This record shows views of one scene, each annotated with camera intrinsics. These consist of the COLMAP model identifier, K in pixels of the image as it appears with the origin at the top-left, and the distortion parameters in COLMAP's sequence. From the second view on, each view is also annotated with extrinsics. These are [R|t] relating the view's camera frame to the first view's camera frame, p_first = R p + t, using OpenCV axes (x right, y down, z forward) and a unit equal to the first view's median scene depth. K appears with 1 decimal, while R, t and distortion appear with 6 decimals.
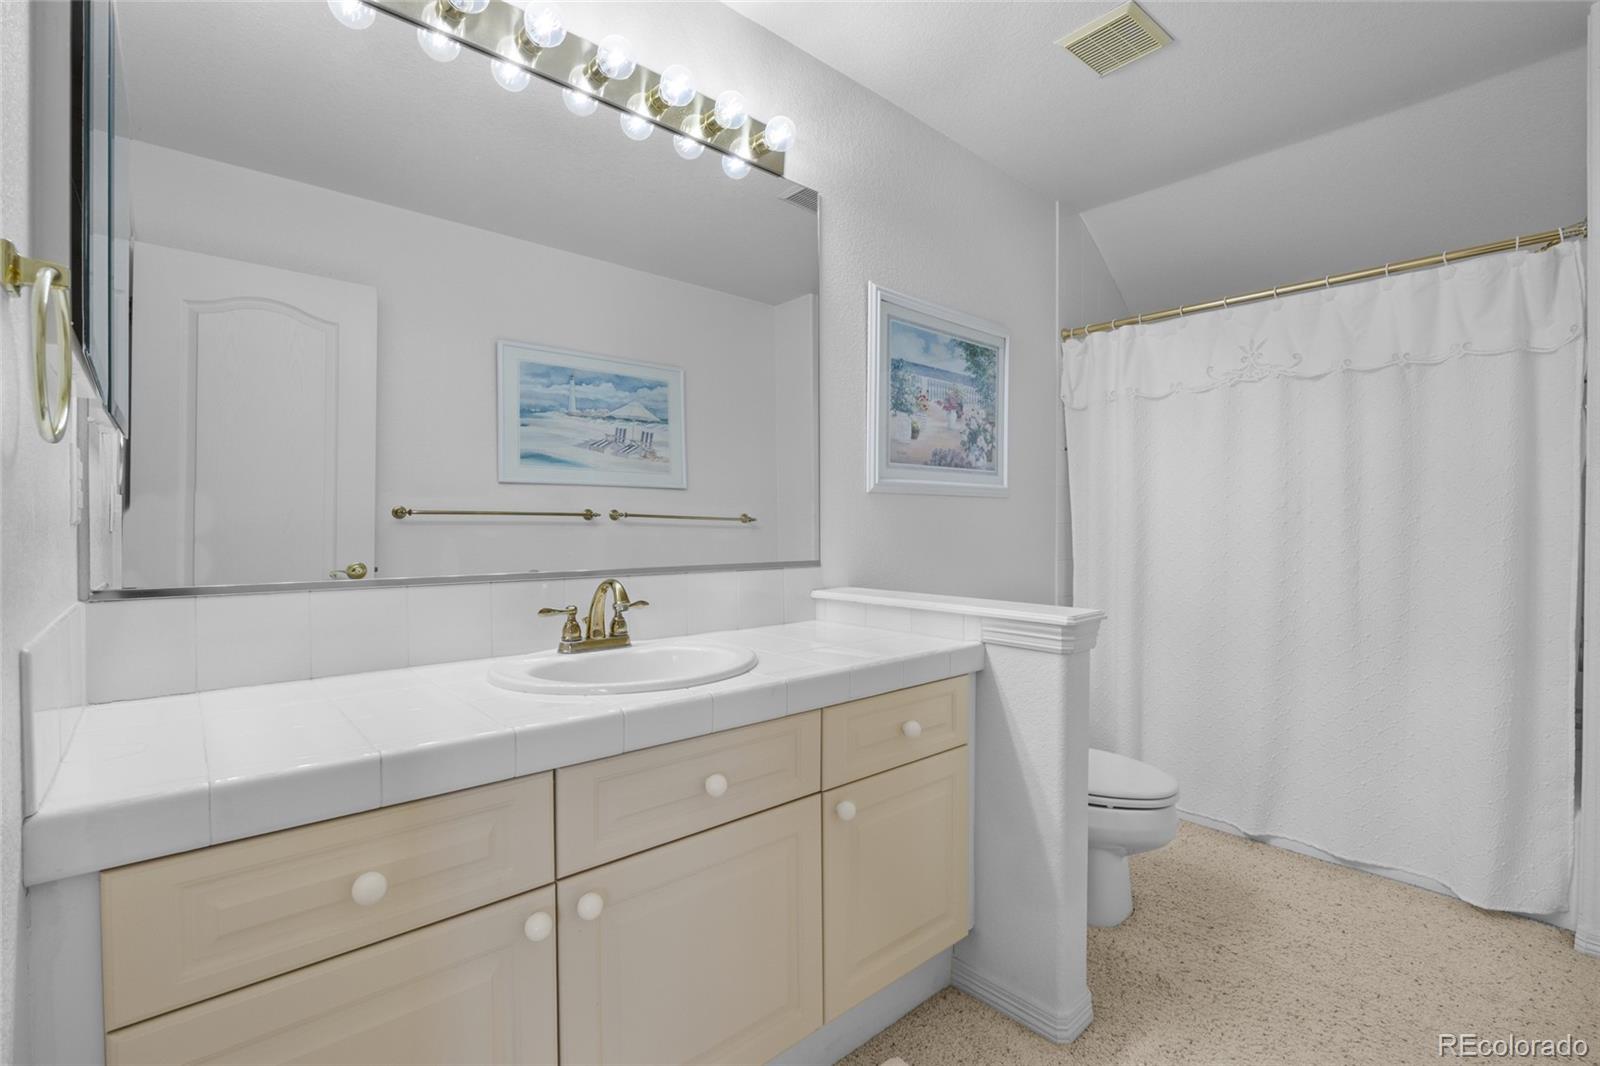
lens RADIAL K [[719.5, 0, 800.2], [0, 719.5, 533.2], [0, 0, 1]] dist [0.000131, 0.000001]
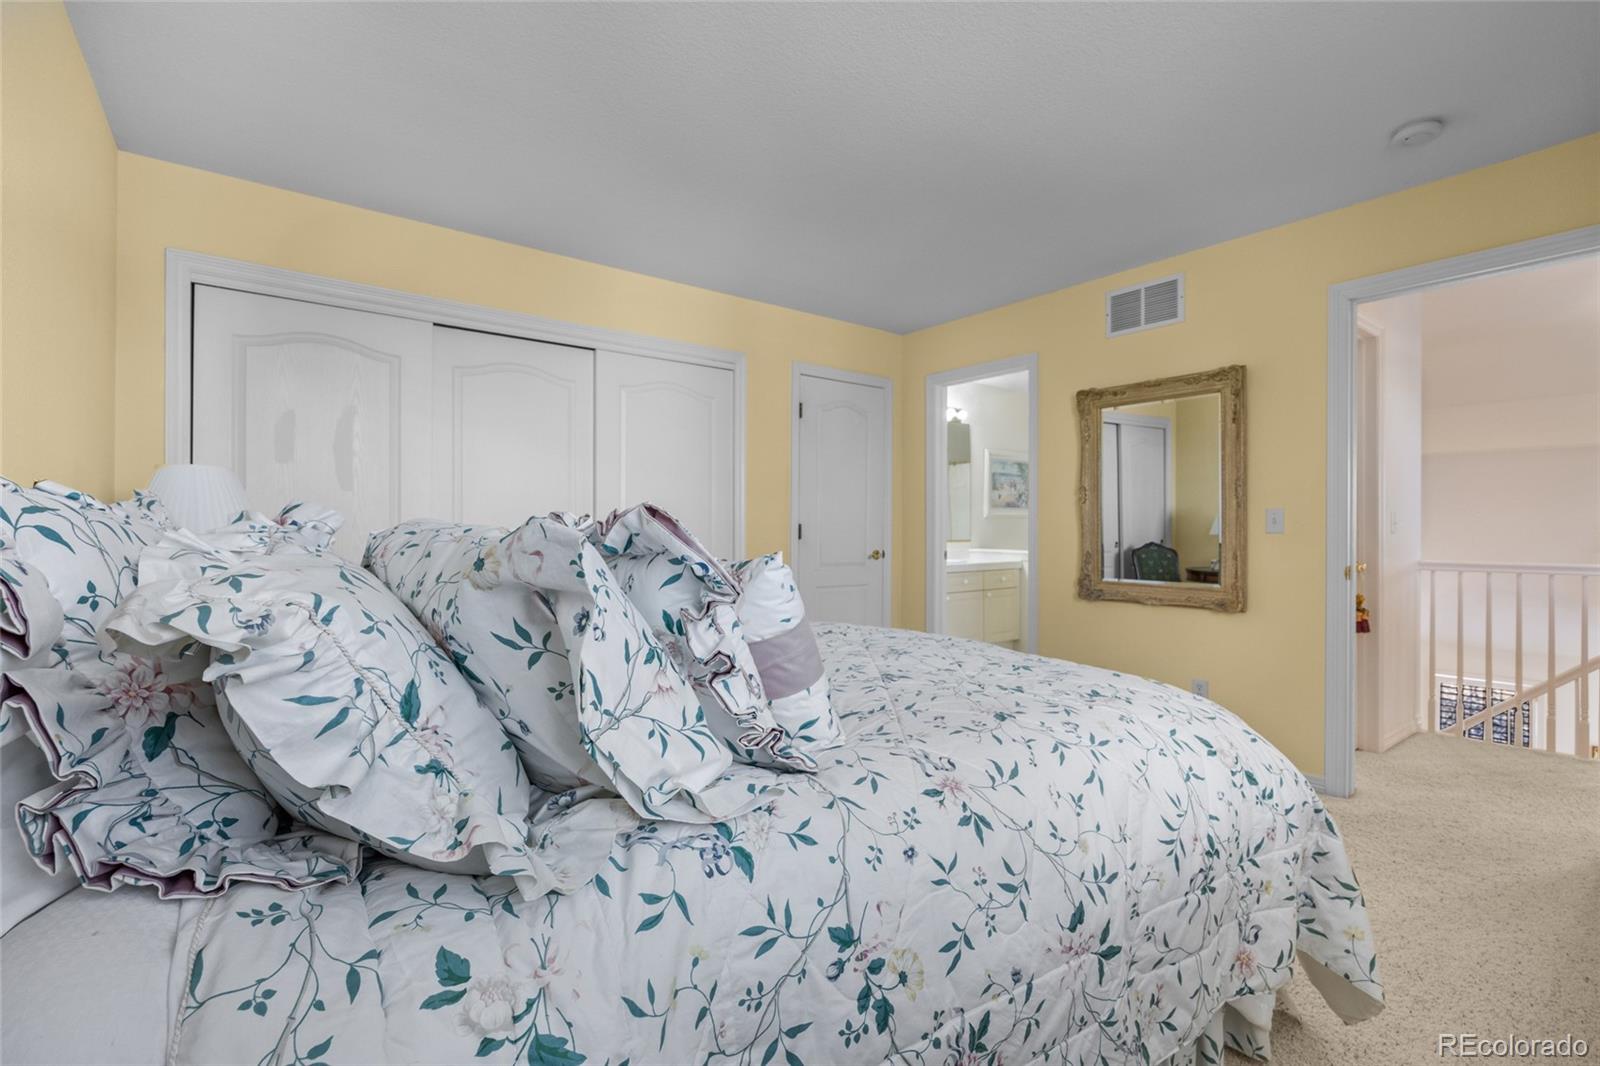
lens RADIAL K [[719.5, 0, 799.1], [0, 719.5, 528.8], [0, 0, 1]] dist [0.000131, 0.000001]
pose [[0.997154, -0.005067, -0.075217, -0.430343], [0.004714, 0.999977, -0.004872, 0.002457], [0.075240, 0.004503, 0.997155, -1.957922]]
